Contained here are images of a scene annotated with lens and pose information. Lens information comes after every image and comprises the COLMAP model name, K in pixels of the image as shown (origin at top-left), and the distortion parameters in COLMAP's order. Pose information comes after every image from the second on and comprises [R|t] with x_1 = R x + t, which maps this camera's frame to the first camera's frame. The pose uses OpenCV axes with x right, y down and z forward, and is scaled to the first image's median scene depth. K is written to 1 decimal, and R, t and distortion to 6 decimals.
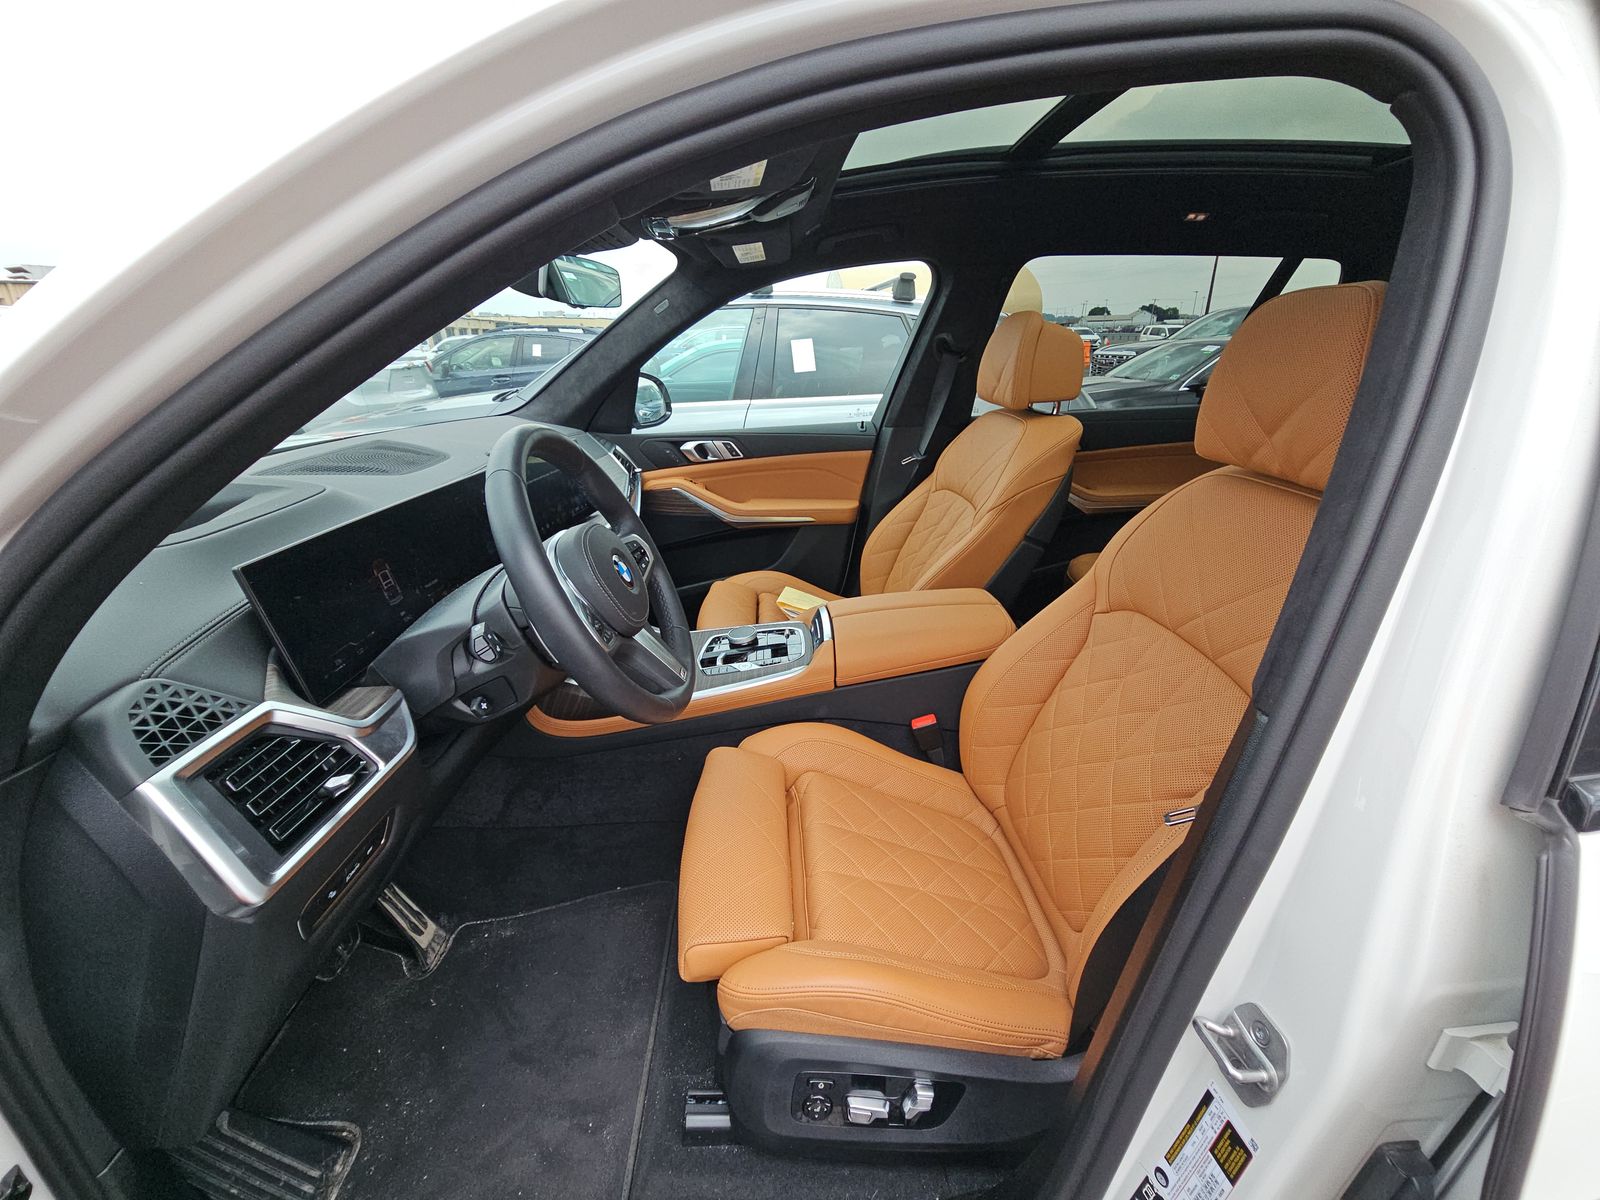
lens RADIAL K [[659.1, 0, 800.0], [0, 659.1, 600.0], [0, 0, 1]] dist [0.003409, -0.005355]
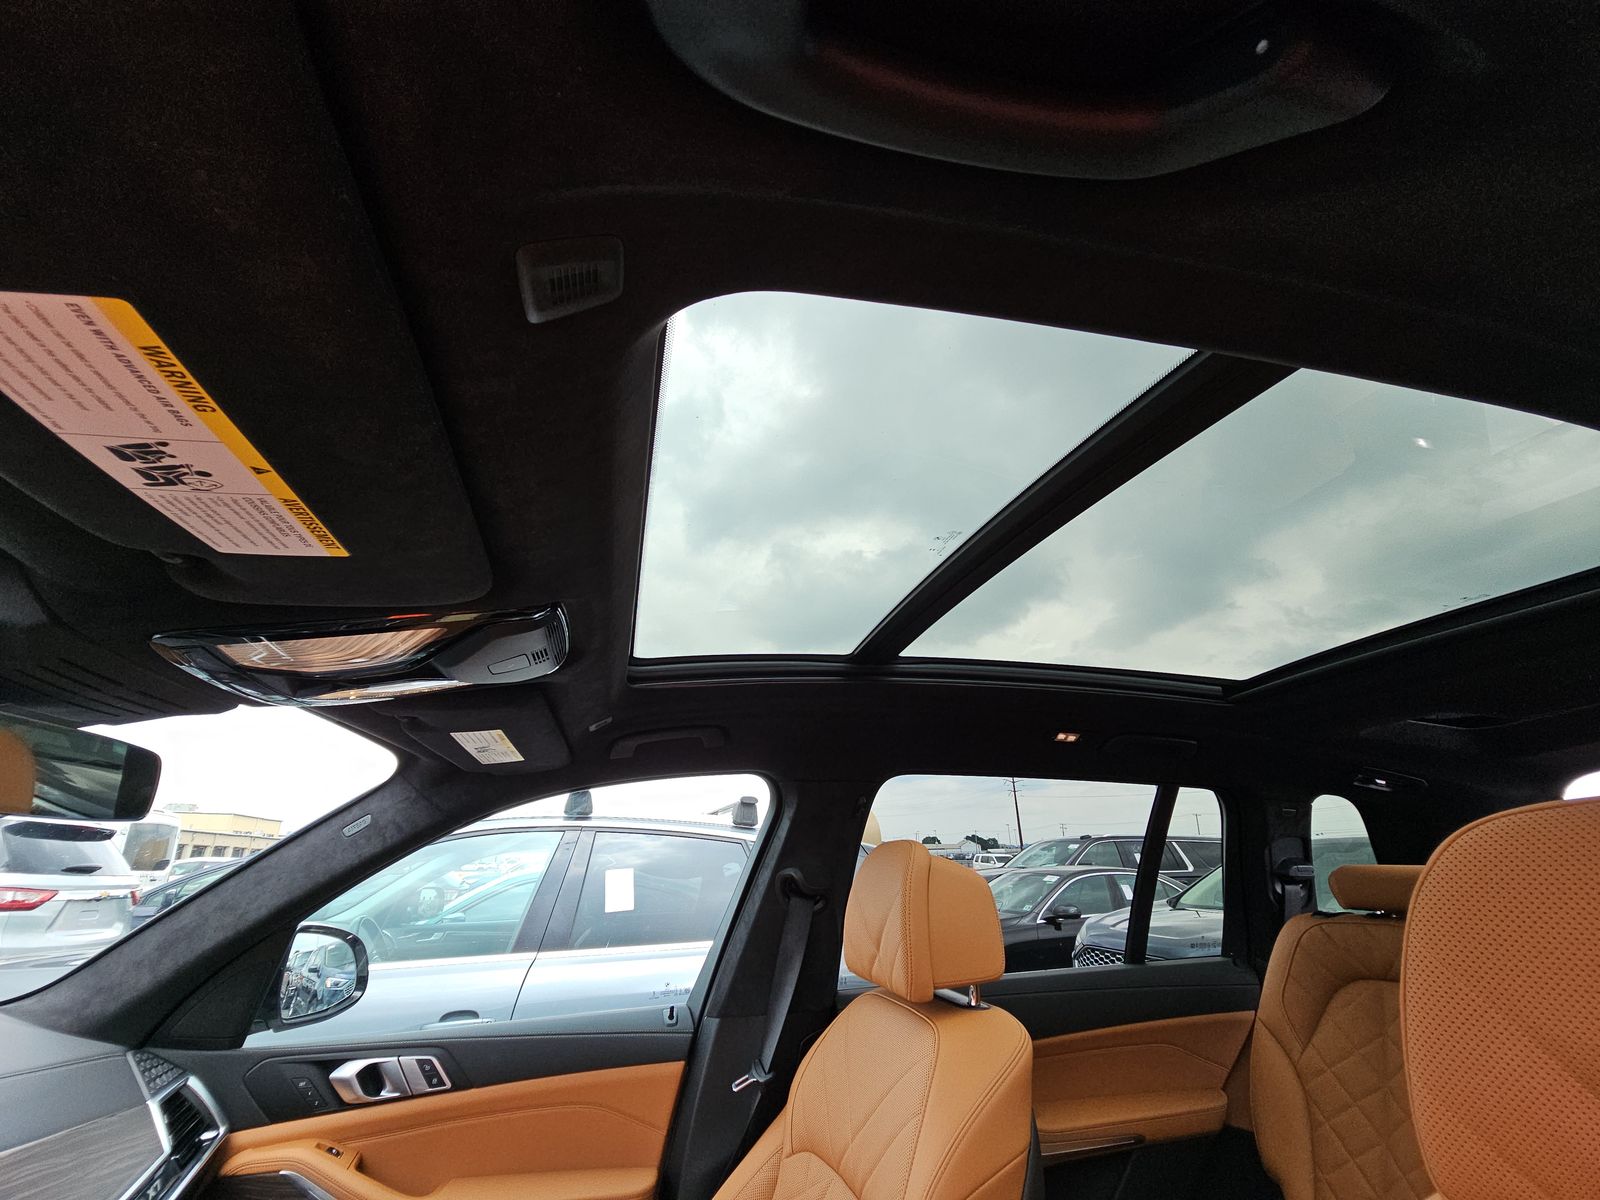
lens RADIAL K [[652.5, 0, 800.0], [0, 652.5, 600.0], [0, 0, 1]] dist [0.010693, -0.008110]
pose [[0.977844, 0.085888, 0.190904, 0.061782], [0.069321, 0.727643, -0.682444, -0.118568], [-0.197524, 0.680557, 0.705568, 0.268588]]
